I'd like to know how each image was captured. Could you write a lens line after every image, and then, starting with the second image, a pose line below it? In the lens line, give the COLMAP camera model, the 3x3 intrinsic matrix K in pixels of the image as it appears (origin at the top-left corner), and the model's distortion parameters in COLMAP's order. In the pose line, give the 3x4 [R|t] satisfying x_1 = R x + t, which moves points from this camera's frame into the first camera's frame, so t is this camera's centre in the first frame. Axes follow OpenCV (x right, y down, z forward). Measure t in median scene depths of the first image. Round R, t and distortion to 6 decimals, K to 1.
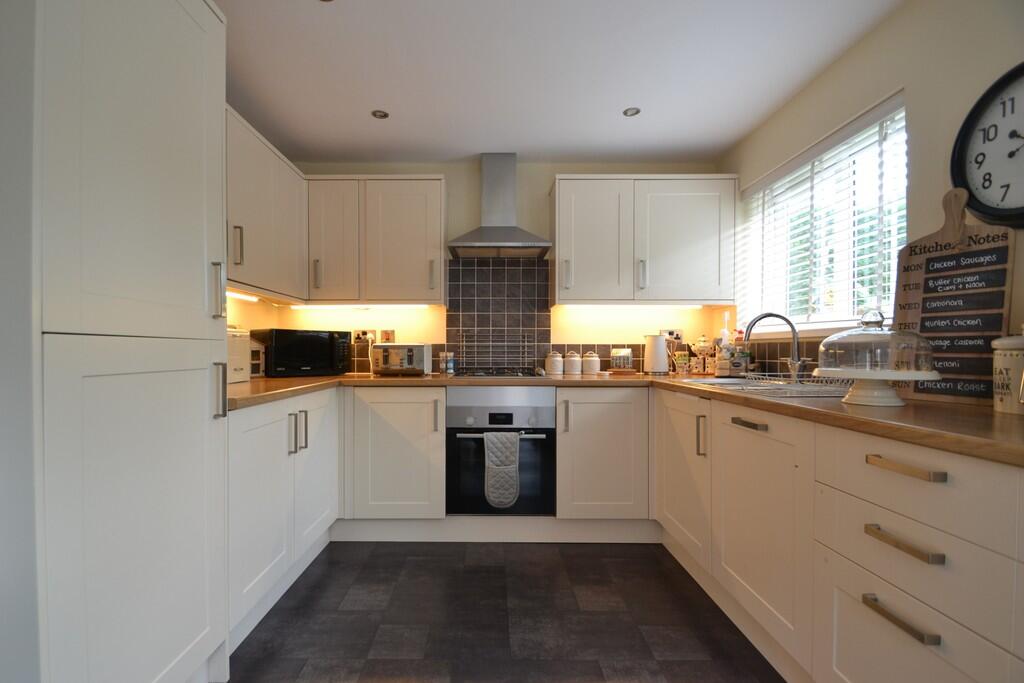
lens RADIAL K [[471.2, 0, 516.0], [0, 471.2, 358.1], [0, 0, 1]] dist [0.000778, -0.009792]
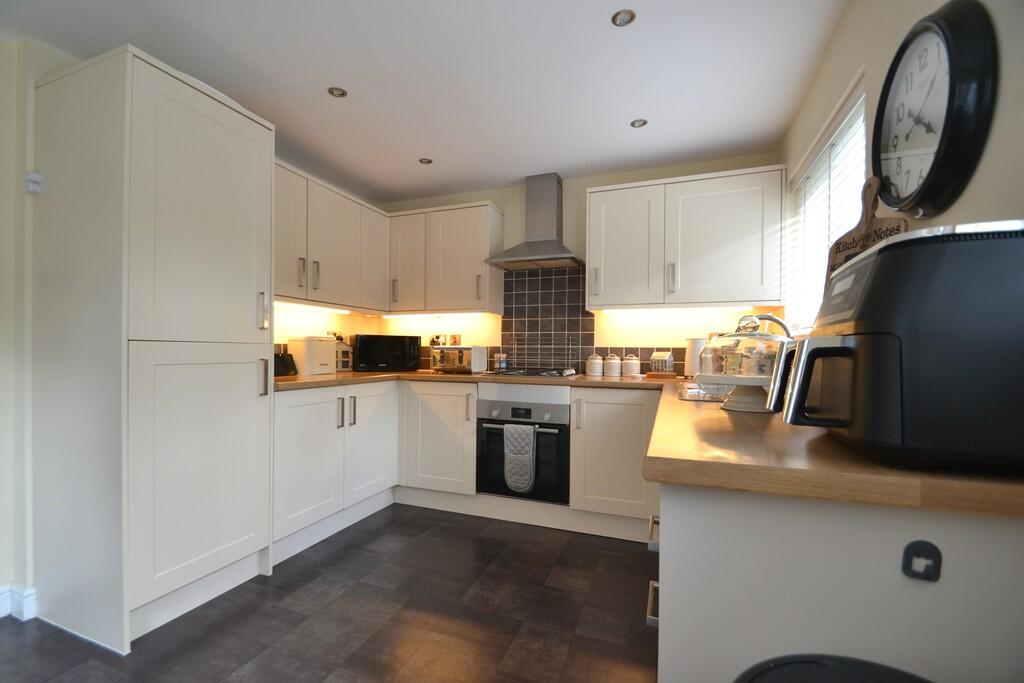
lens RADIAL K [[471.2, 0, 516.0], [0, 471.2, 358.1], [0, 0, 1]] dist [0.000778, -0.009792]
pose [[0.929121, 0.013537, -0.369529, 0.332322], [-0.015103, 0.999885, -0.001345, -0.001192], [0.369468, 0.006830, 0.929218, -0.049318]]
